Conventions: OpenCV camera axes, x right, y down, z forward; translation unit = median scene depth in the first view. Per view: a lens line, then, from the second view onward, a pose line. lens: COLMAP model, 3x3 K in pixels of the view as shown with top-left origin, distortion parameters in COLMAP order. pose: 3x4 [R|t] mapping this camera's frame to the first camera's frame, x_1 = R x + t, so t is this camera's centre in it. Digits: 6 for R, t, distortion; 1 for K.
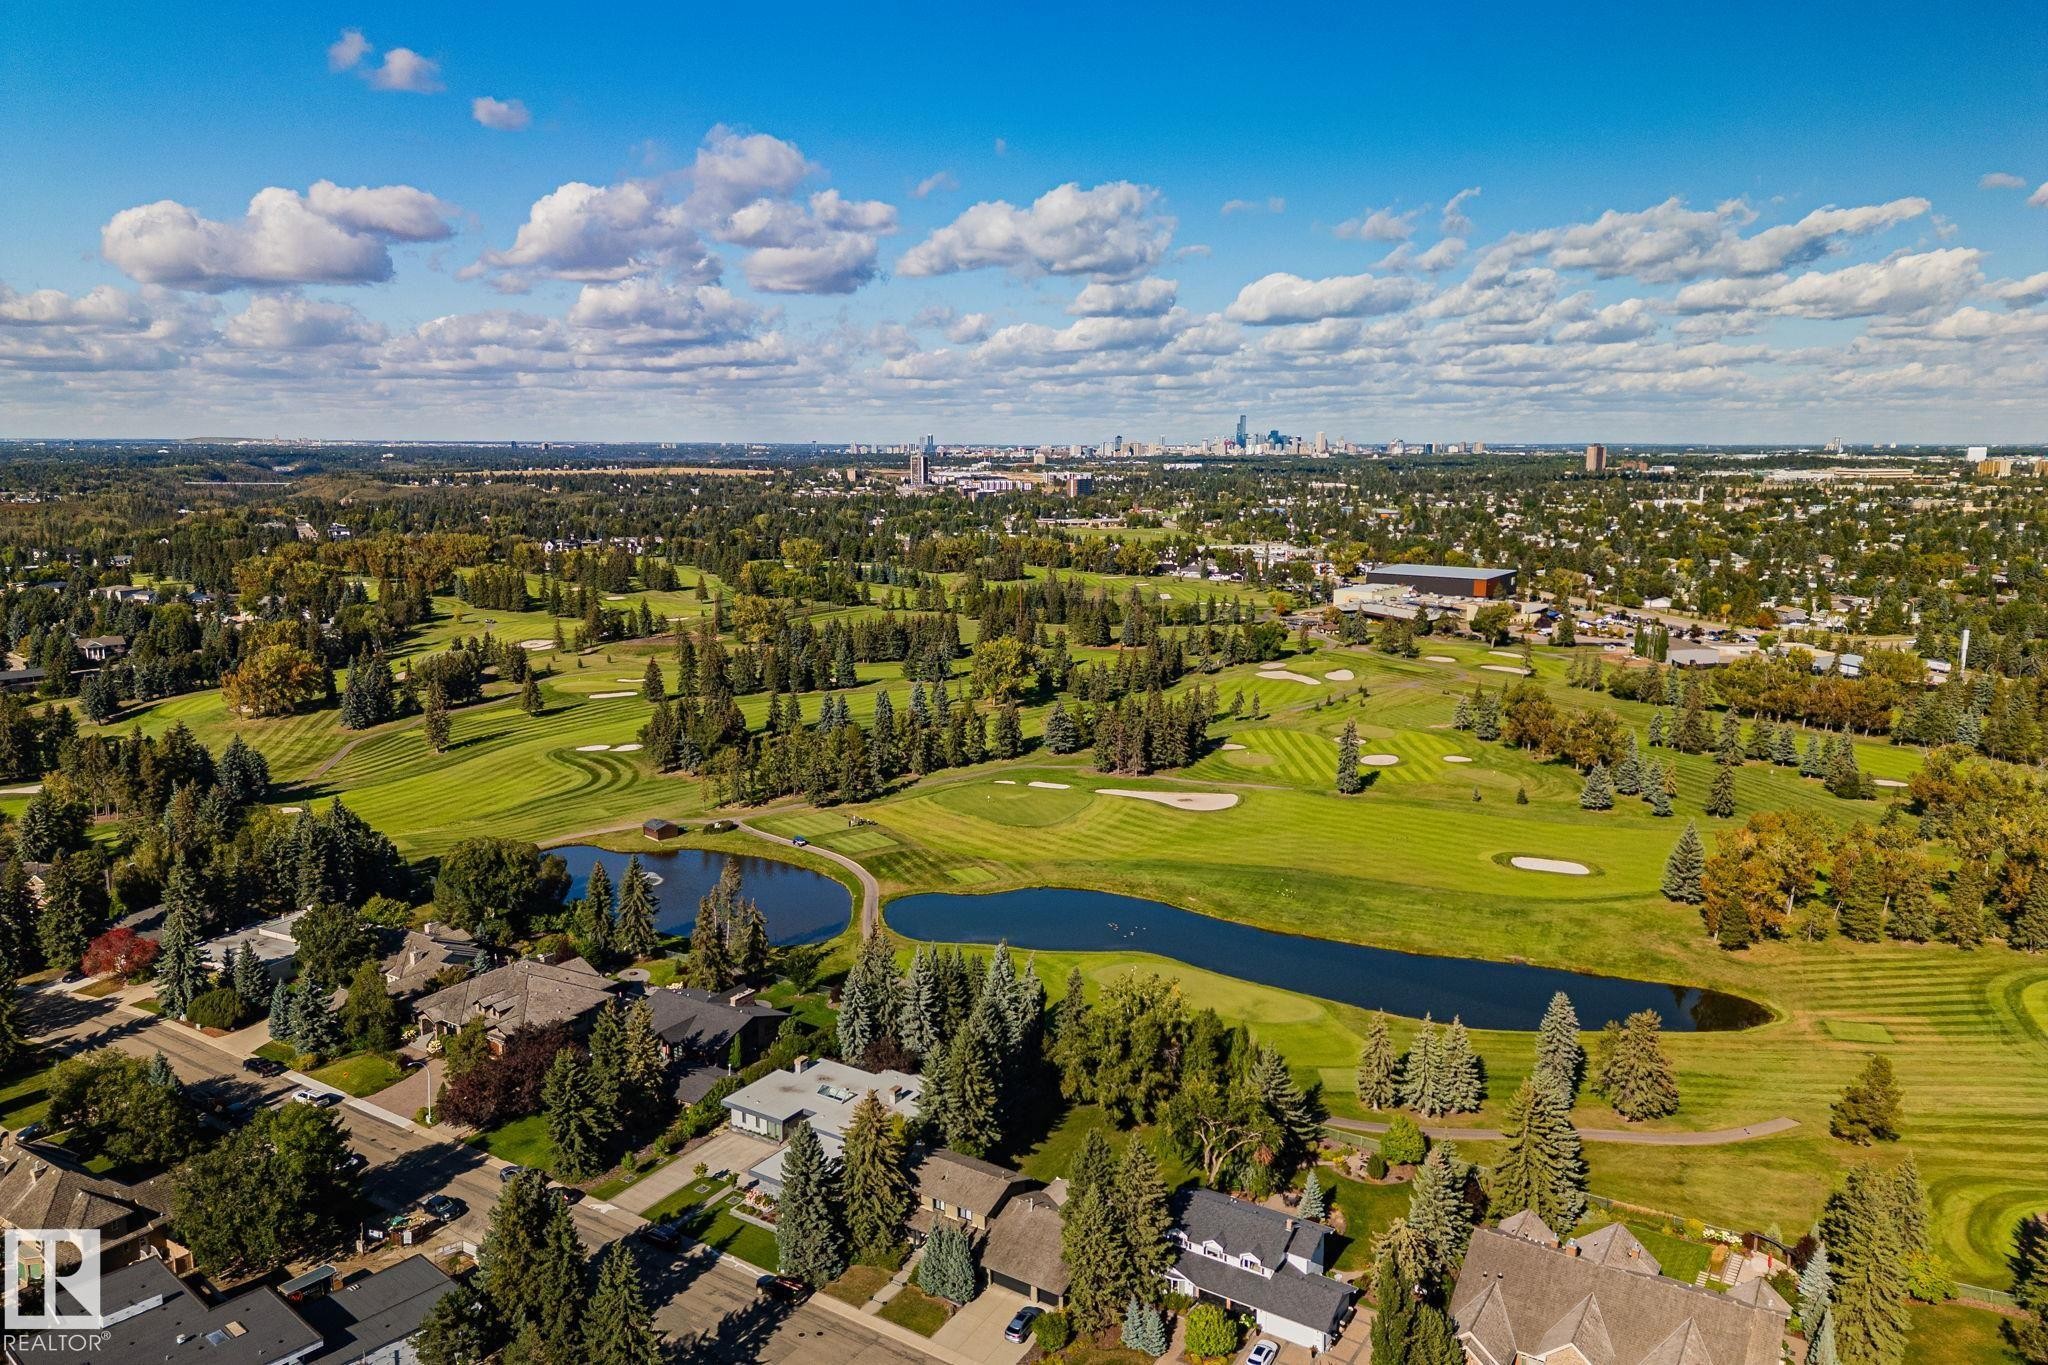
lens RADIAL K [[1429.4, 0, 1024.0], [0, 1429.4, 682.5], [0, 0, 1]] dist [0.088188, -0.075726]
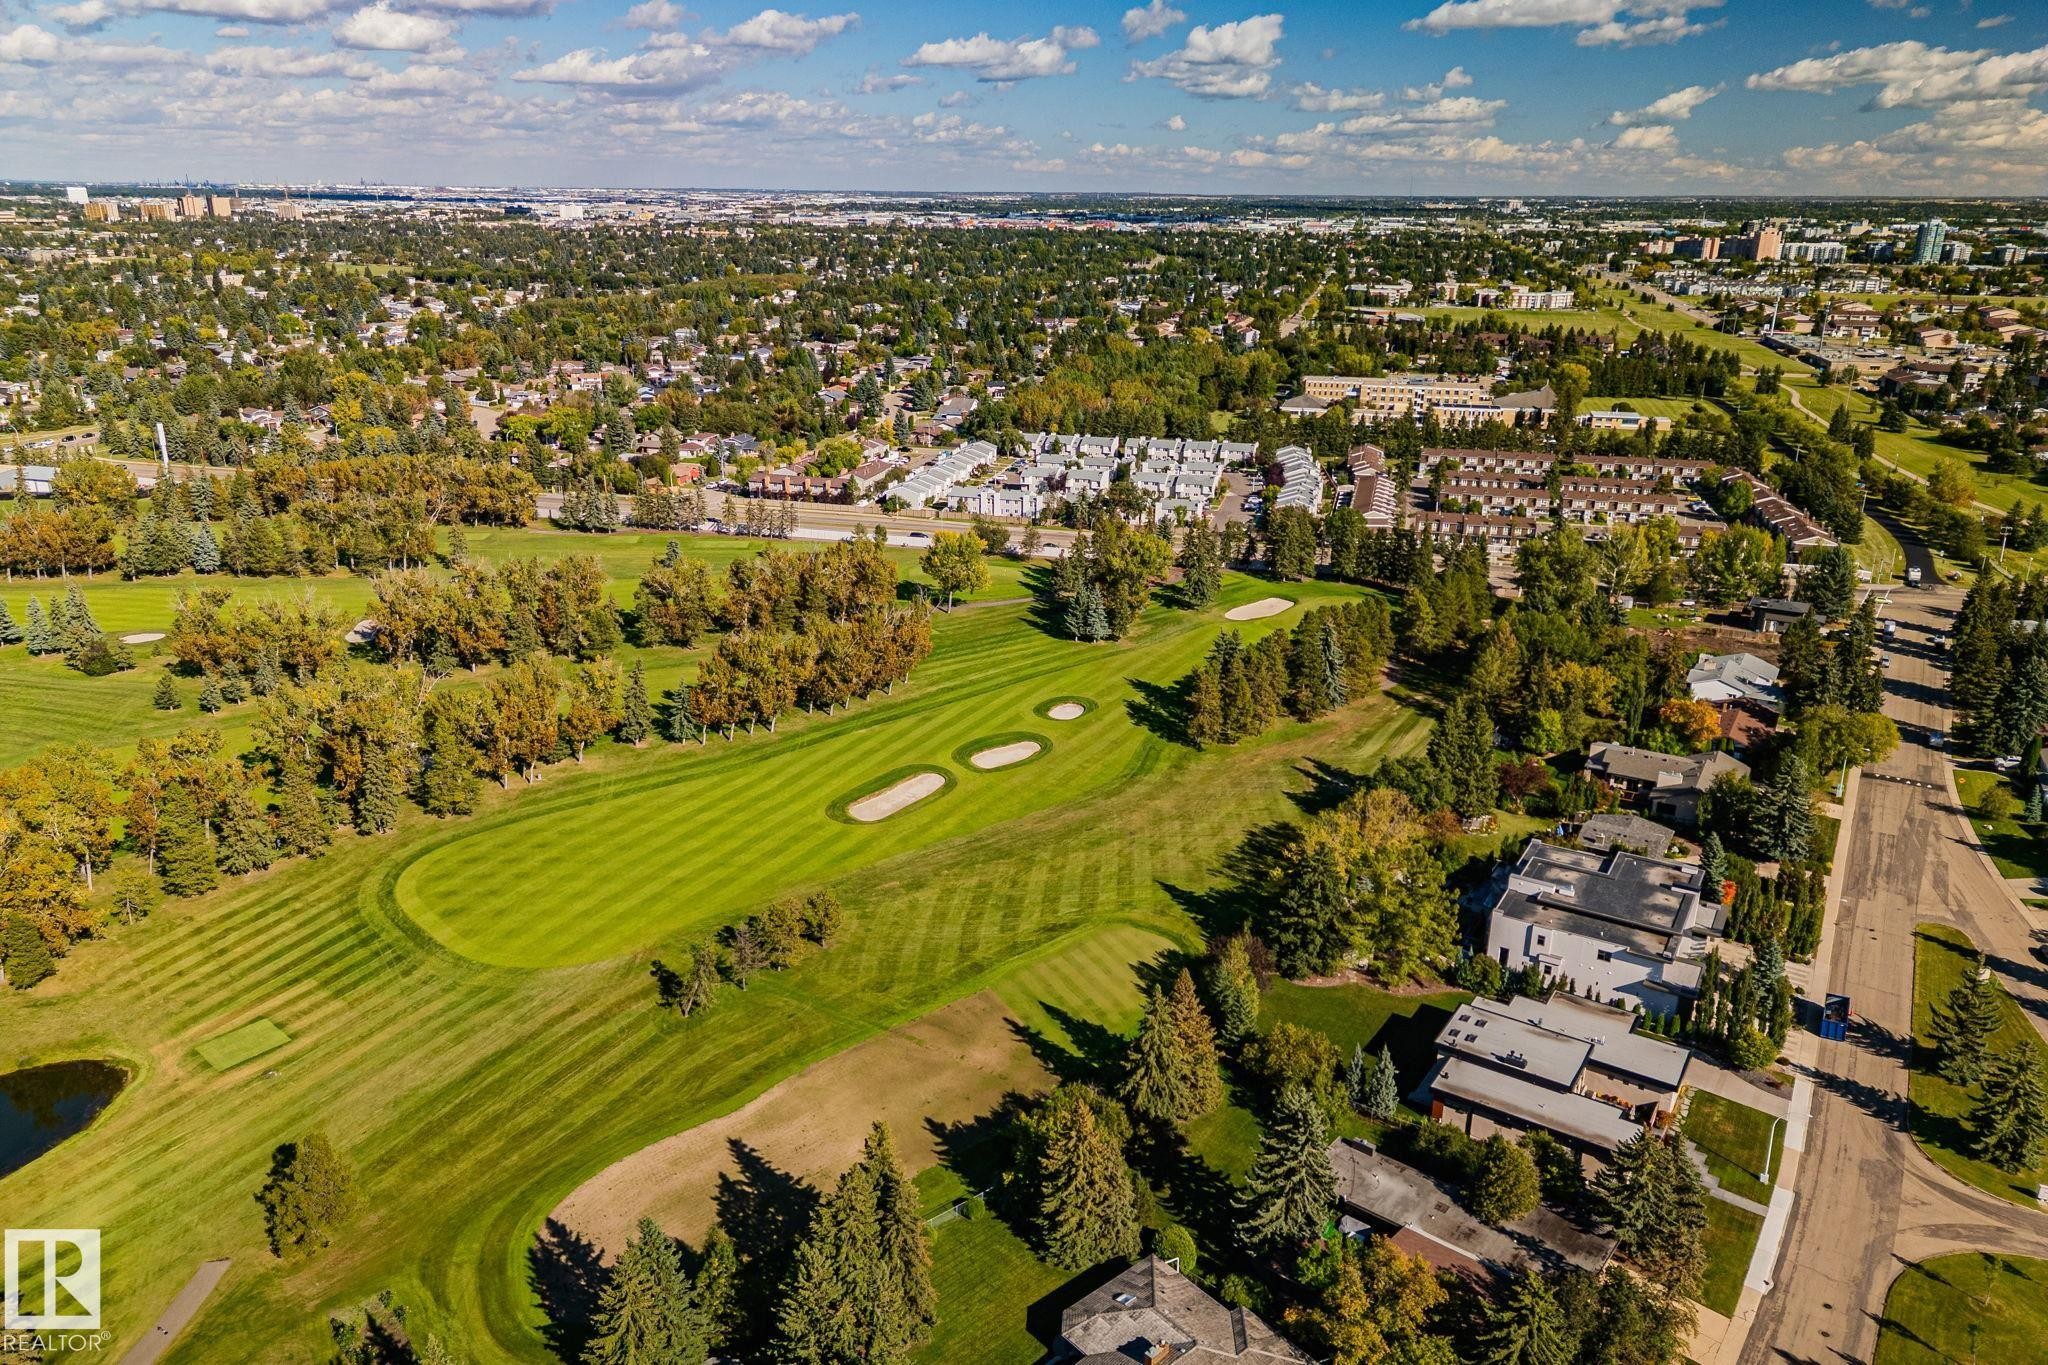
lens RADIAL K [[1429.4, 0, 1024.0], [0, 1429.4, 682.5], [0, 0, 1]] dist [0.088188, -0.075726]
pose [[0.432049, -0.287038, 0.854952, 0.049830], [0.138757, 0.957867, 0.251469, -0.024841], [-0.891112, 0.009984, 0.453675, 0.096151]]
